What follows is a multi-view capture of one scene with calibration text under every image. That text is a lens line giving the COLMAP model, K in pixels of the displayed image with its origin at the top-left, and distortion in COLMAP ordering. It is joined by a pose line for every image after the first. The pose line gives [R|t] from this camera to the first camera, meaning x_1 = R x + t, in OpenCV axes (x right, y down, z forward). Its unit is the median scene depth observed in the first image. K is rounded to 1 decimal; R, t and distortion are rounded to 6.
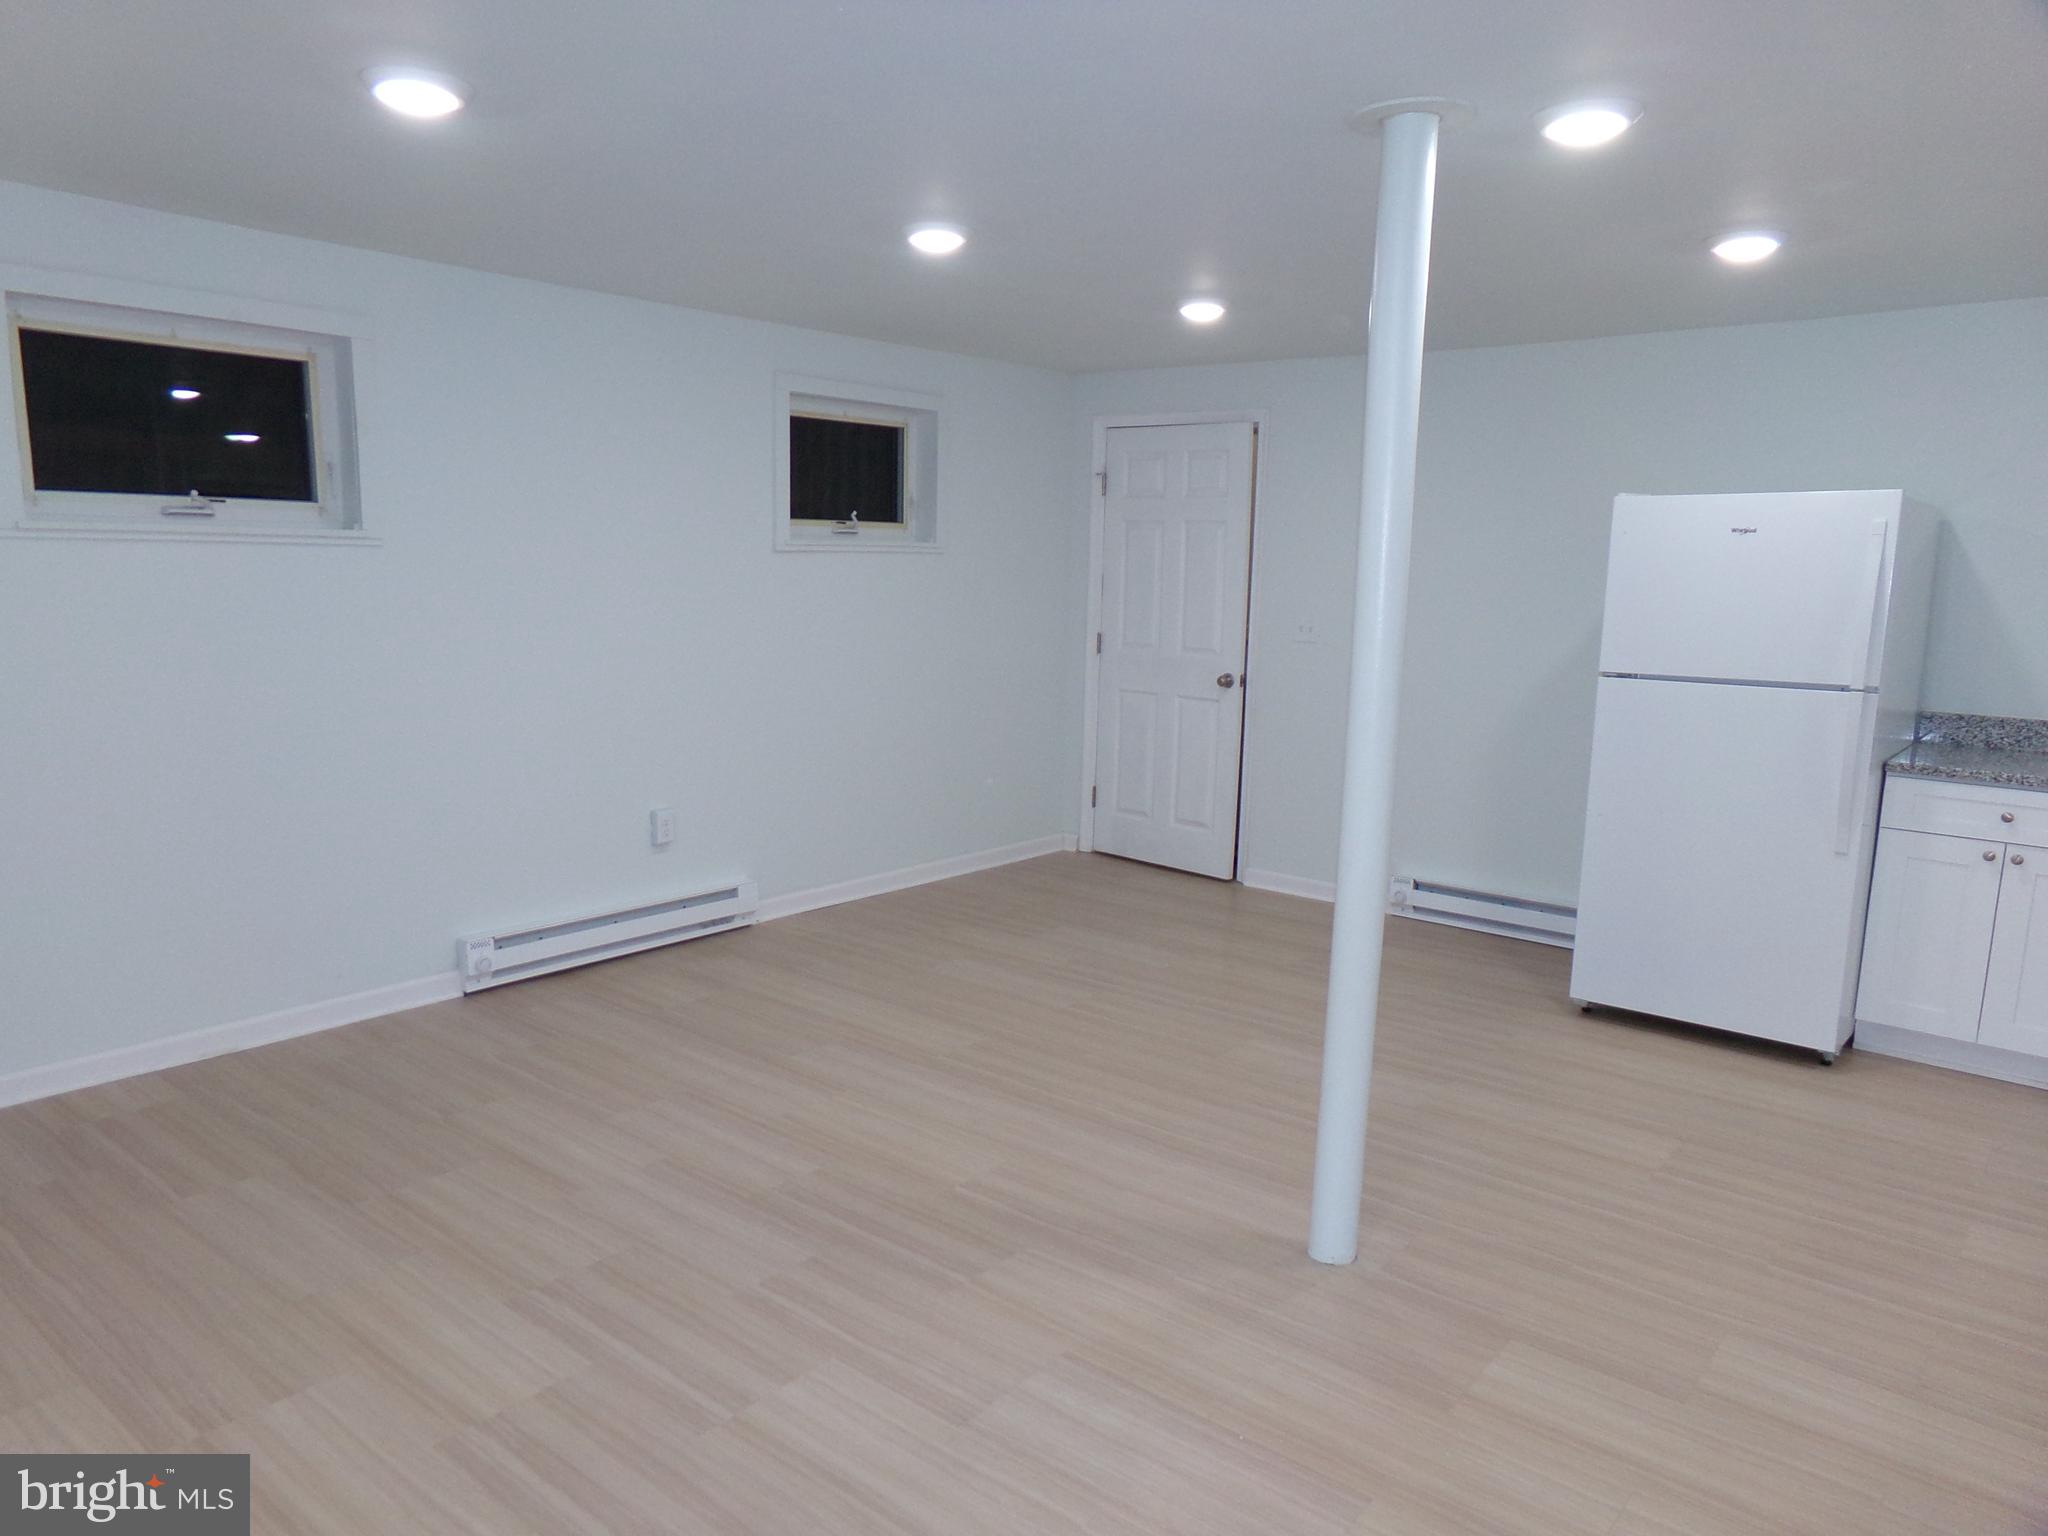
lens RADIAL K [[1406.2, 0, 1004.1], [0, 1406.2, 780.3], [0, 0, 1]] dist [-0.102744, 0.171959]
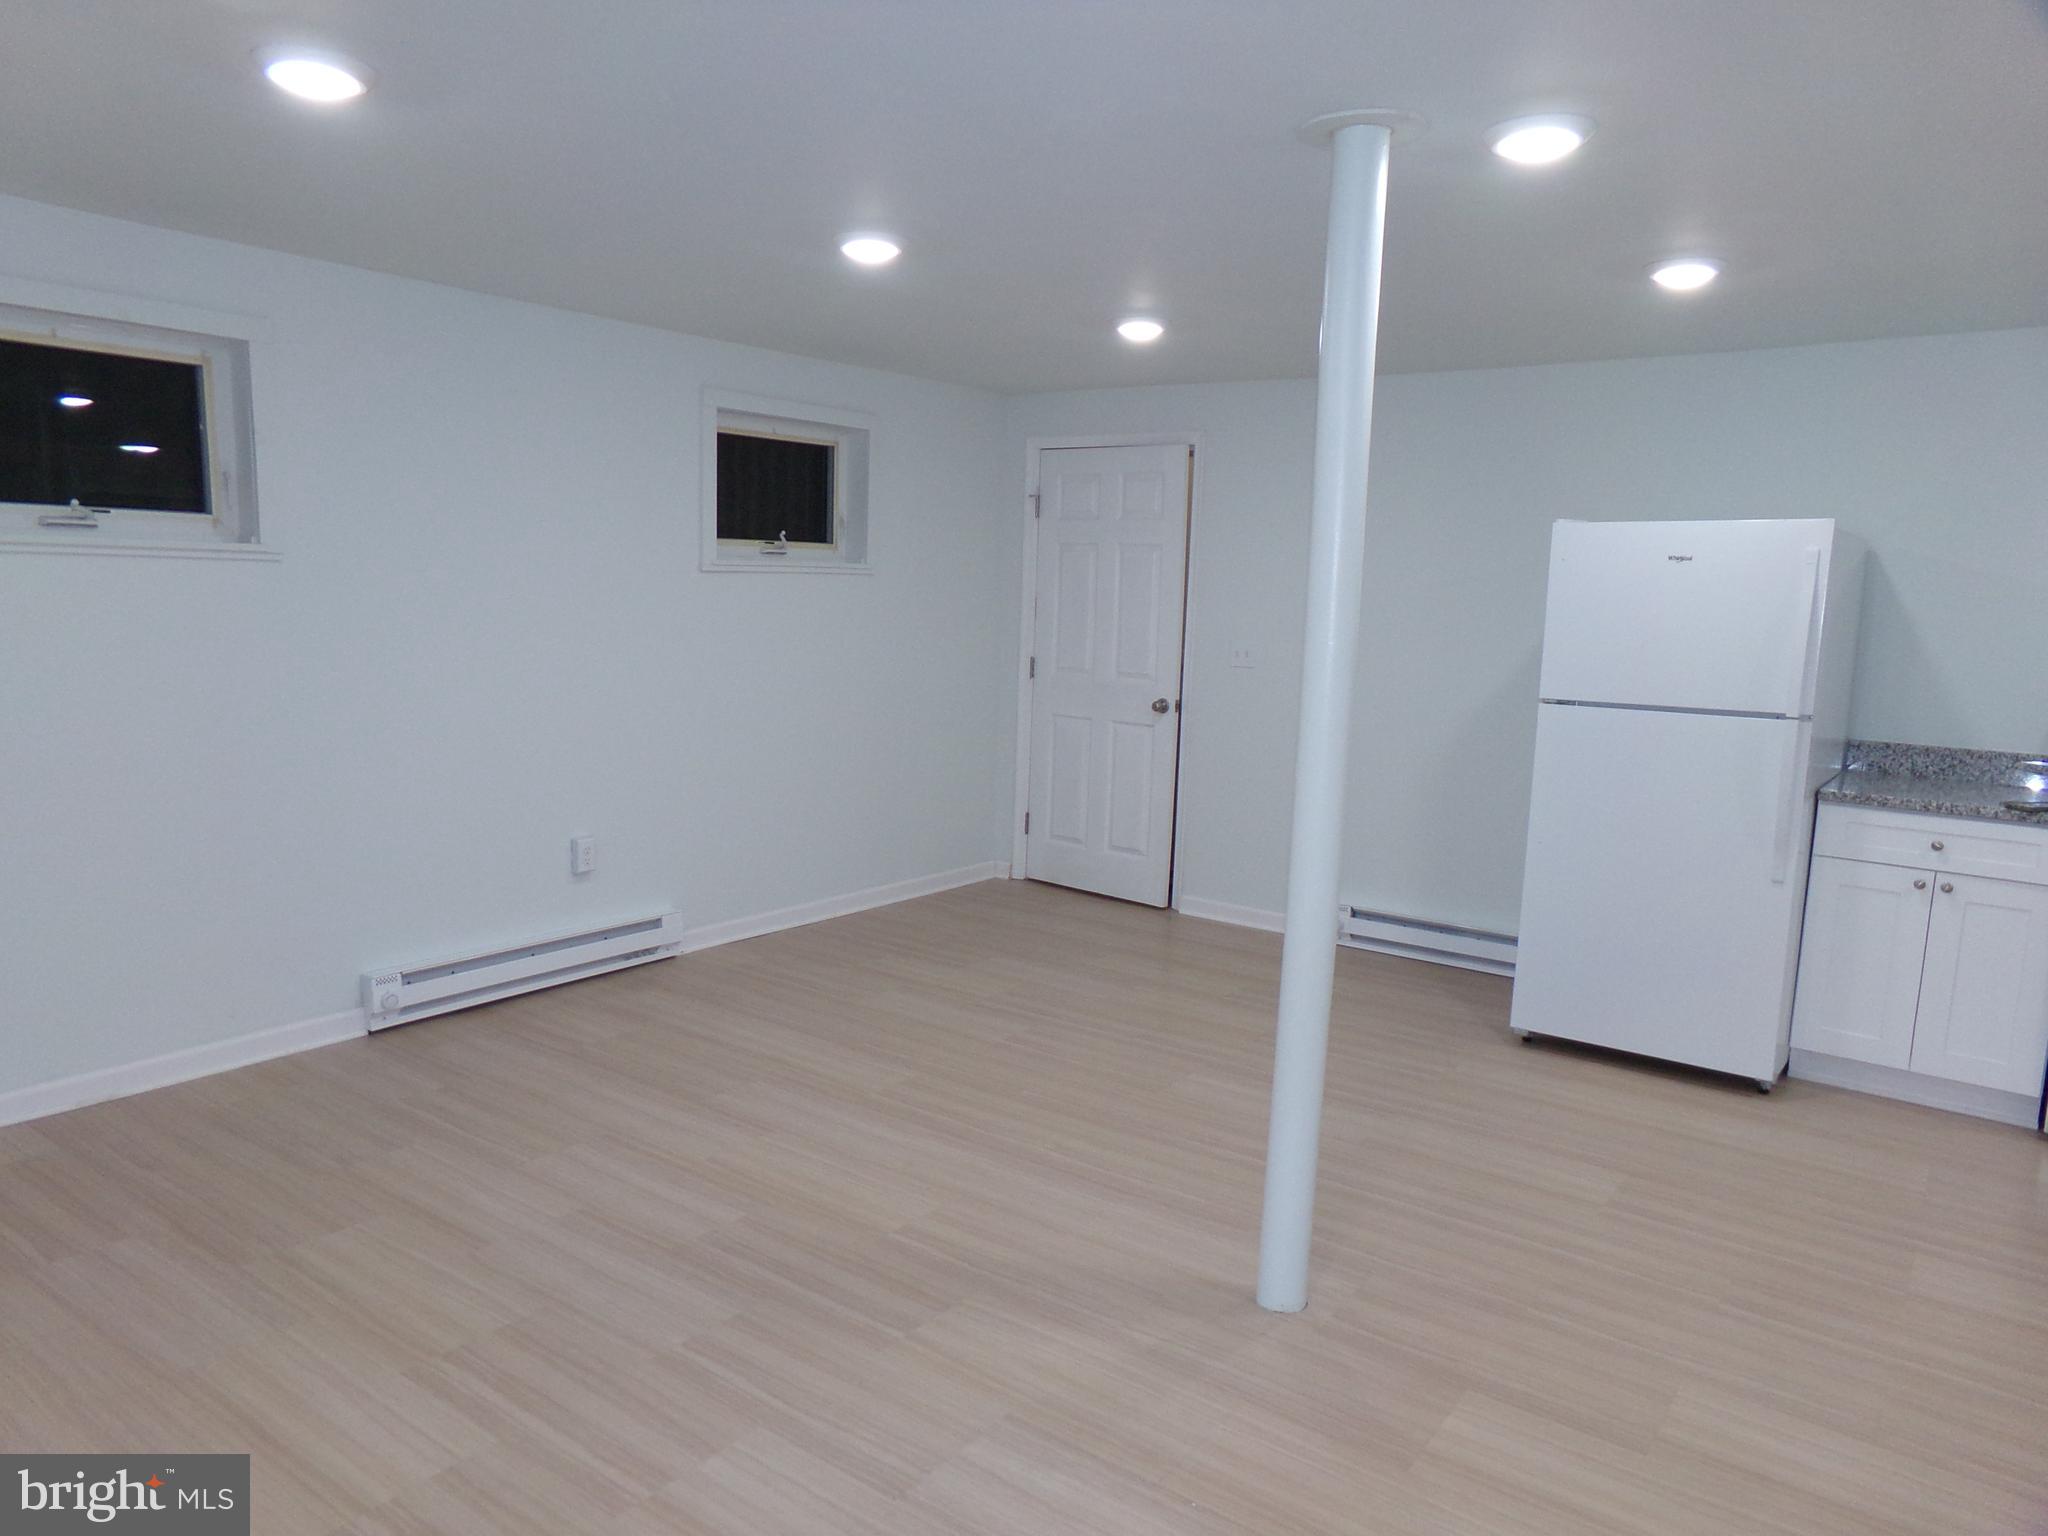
lens RADIAL K [[1406.2, 0, 1004.1], [0, 1406.2, 780.3], [0, 0, 1]] dist [-0.102744, 0.171959]
pose [[0.998671, 0.001042, 0.051529, -0.004116], [-0.000175, 0.999858, -0.016836, -0.002765], [-0.051540, 0.016805, 0.998530, 0.027770]]
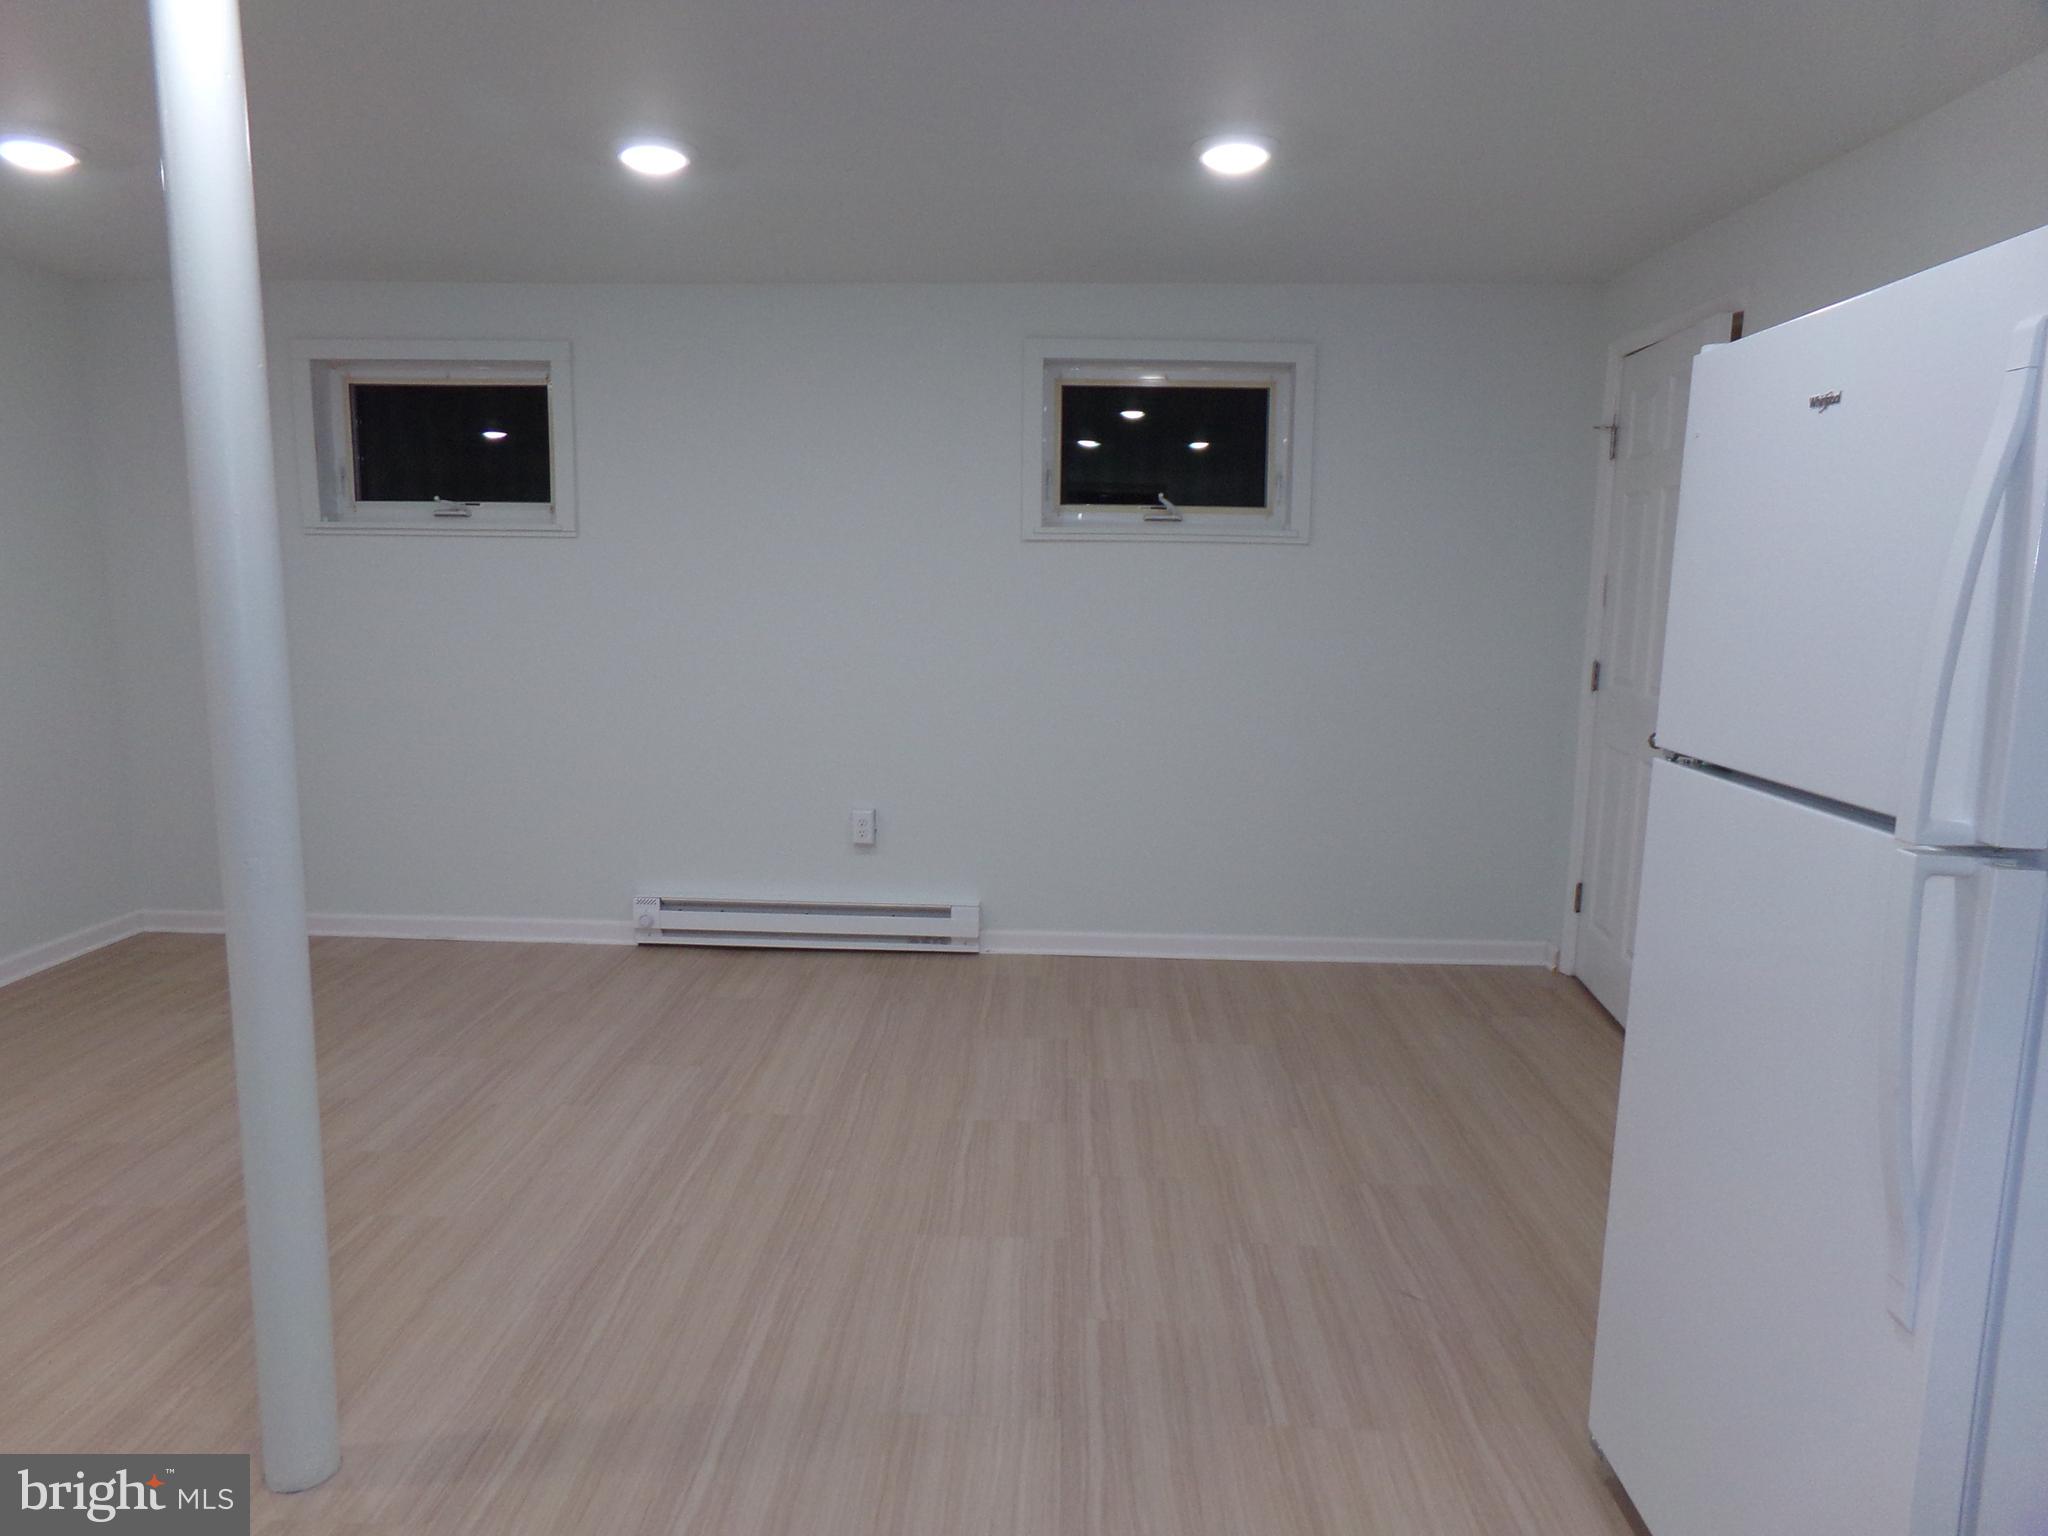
lens RADIAL K [[1401.2, 0, 1006.7], [0, 1401.2, 780.5], [0, 0, 1]] dist [-0.087993, 0.145229]
pose [[0.601467, 0.108234, -0.791532, 0.657484], [-0.128249, 0.991012, 0.038057, -0.054685], [0.788536, 0.078623, 0.609942, 0.556047]]
